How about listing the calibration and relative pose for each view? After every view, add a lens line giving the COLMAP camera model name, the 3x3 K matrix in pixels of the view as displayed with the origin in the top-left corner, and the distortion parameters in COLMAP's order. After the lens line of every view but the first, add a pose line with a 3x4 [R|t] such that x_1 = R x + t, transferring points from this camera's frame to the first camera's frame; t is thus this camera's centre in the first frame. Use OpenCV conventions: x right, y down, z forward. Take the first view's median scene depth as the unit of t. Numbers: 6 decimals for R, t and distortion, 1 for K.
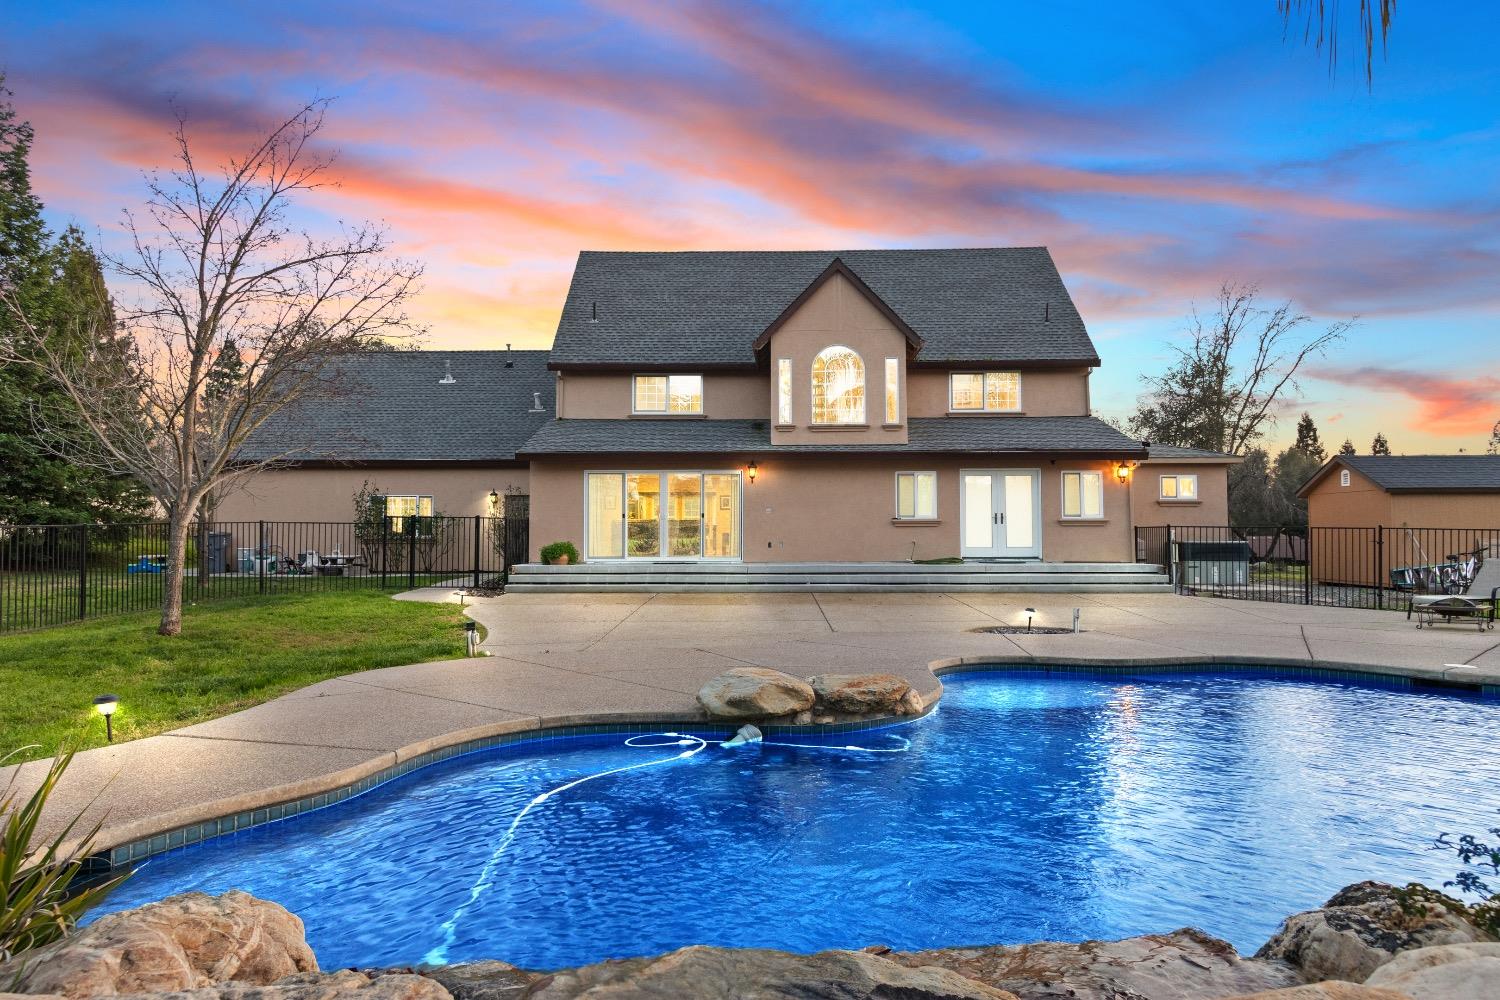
lens RADIAL K [[926.4, 0, 750.0], [0, 926.4, 503.5], [0, 0, 1]] dist [-0.003084, -0.001142]
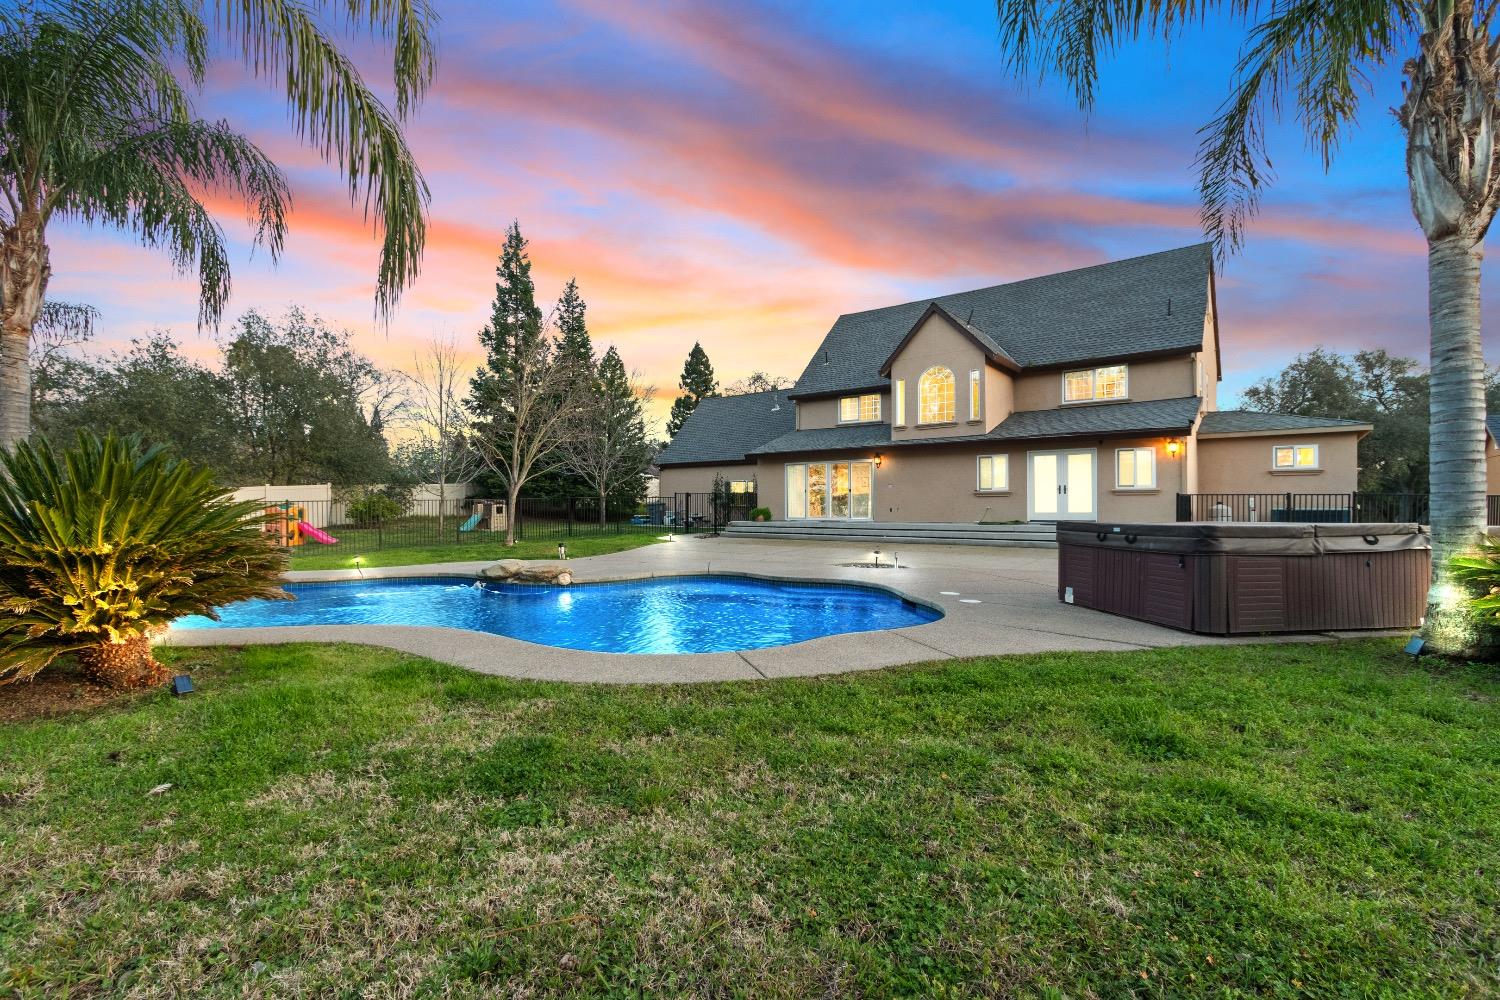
lens RADIAL K [[692.6, 0, 748.4], [0, 692.6, 498.7], [0, 0, 1]] dist [0.000506, -0.001263]
pose [[0.794367, -0.005918, -0.607409, 0.499841], [0.019778, 0.999674, 0.016126, 0.005189], [0.607115, -0.024824, 0.794226, 0.004614]]
